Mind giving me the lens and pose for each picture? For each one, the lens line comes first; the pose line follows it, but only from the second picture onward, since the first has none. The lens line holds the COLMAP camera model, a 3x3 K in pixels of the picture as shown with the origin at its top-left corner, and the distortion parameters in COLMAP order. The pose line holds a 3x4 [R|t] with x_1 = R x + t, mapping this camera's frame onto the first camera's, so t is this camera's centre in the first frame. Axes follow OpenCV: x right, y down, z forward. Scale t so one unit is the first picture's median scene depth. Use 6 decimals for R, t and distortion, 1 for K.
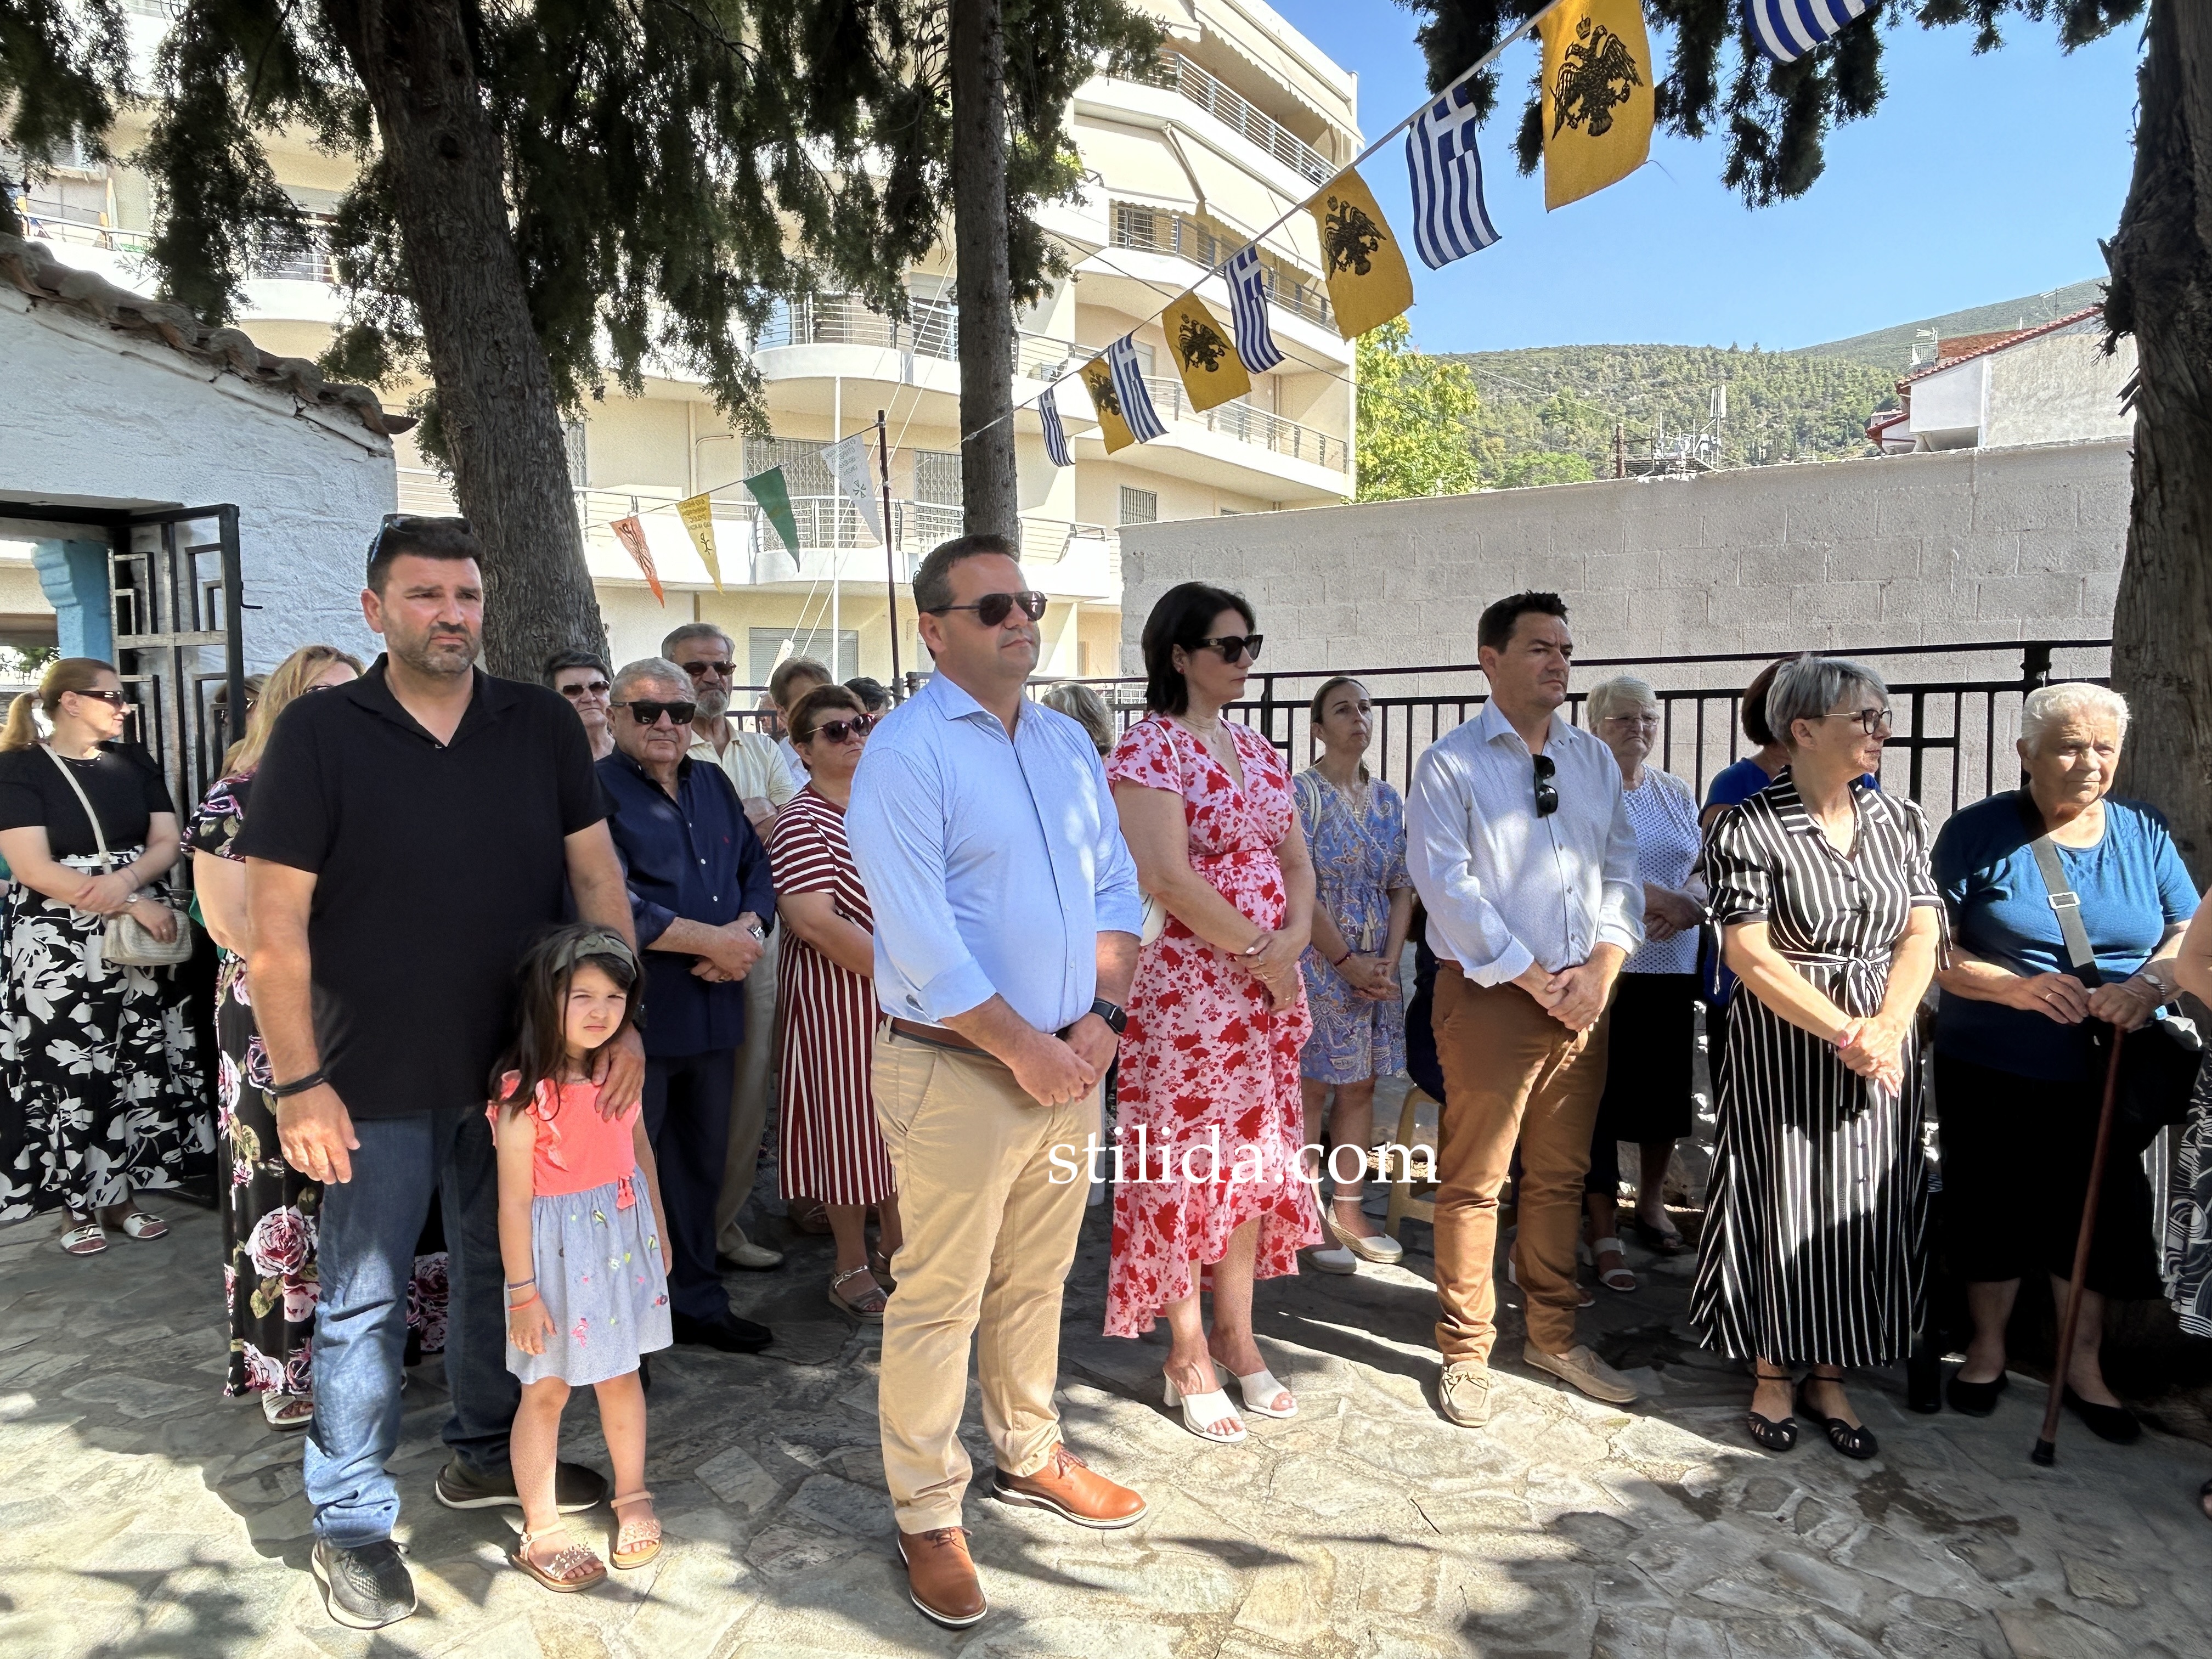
lens RADIAL K [[1502.2, 0, 1098.5], [0, 1502.2, 828.1], [0, 0, 1]] dist [0.018157, -0.021021]
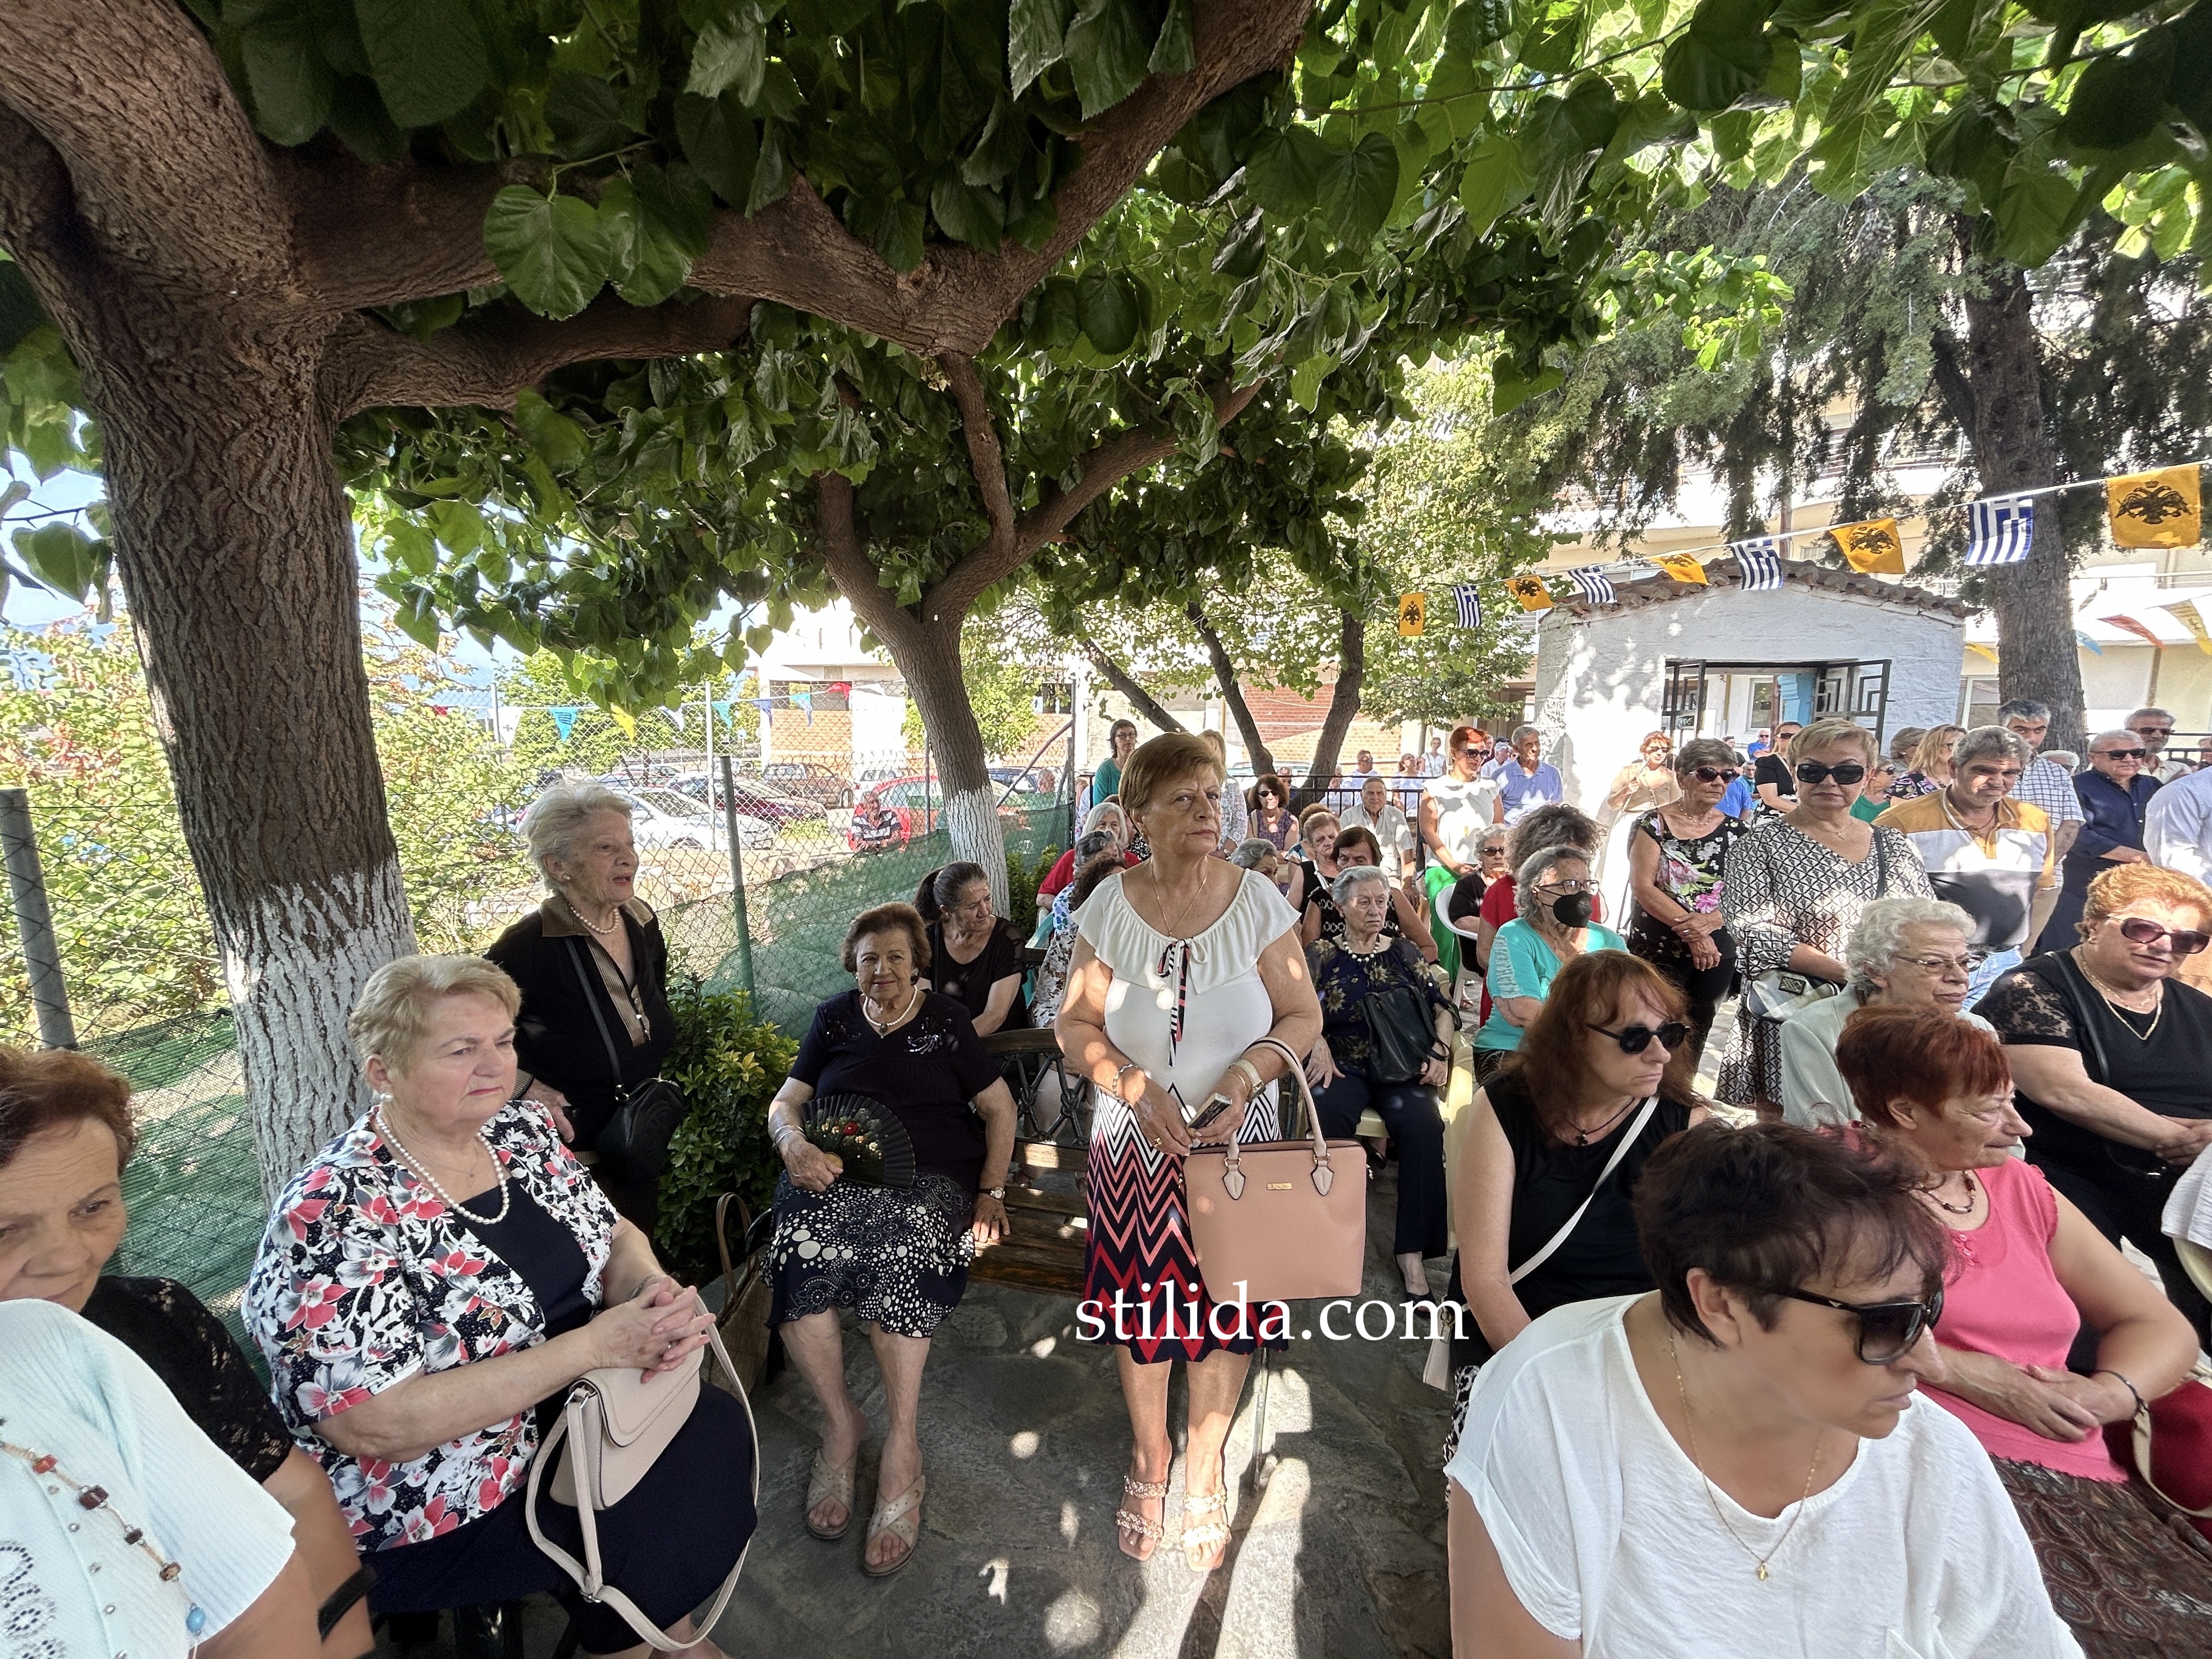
lens RADIAL K [[903.1, 0, 1100.5], [0, 903.1, 828.9], [0, 0, 1]] dist [0.002797, -0.000464]
pose [[0.444332, 0.125149, -0.887078, 0.202821], [-0.096766, 0.991106, 0.091356, 0.049600], [0.890621, 0.045246, 0.452490, -0.792875]]
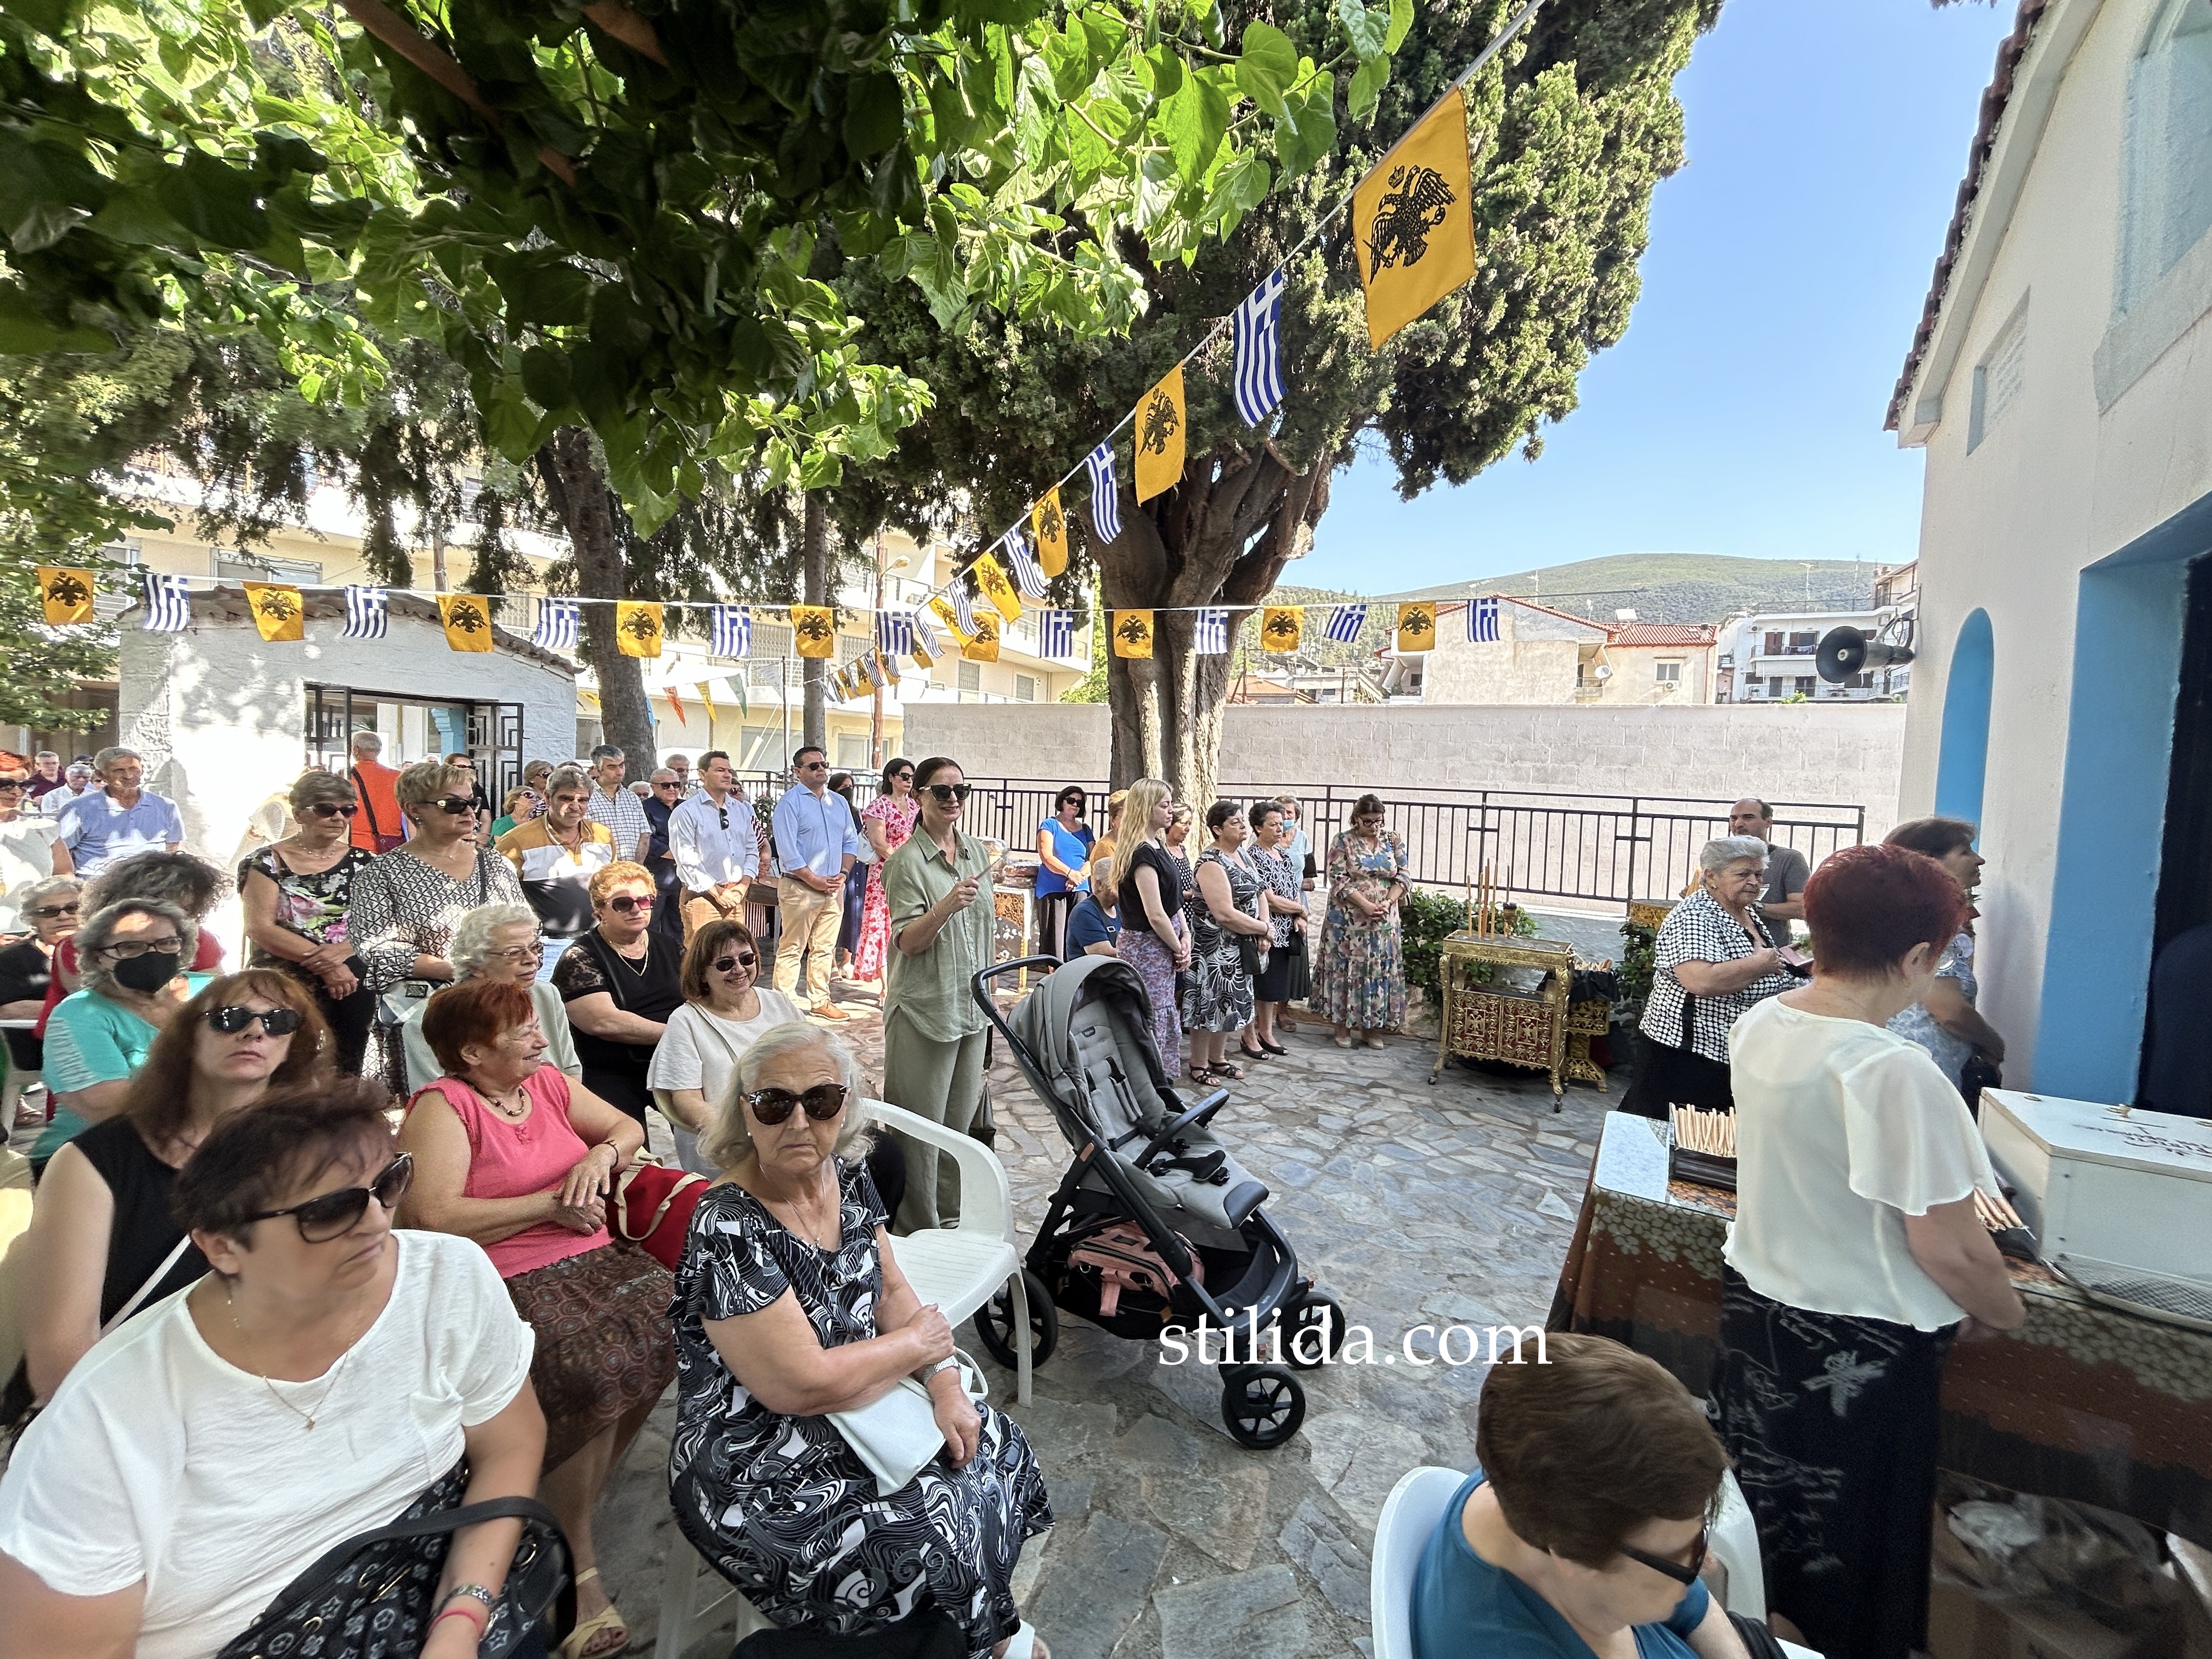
lens RADIAL K [[903.1, 0, 1106.0], [0, 903.1, 814.2], [0, 0, 1]] dist [0.002797, -0.000464]
pose [[0.986791, 0.046780, 0.155095, 0.266781], [-0.038994, 0.997840, -0.052866, 0.045458], [-0.157233, 0.046120, 0.986484, -0.851584]]
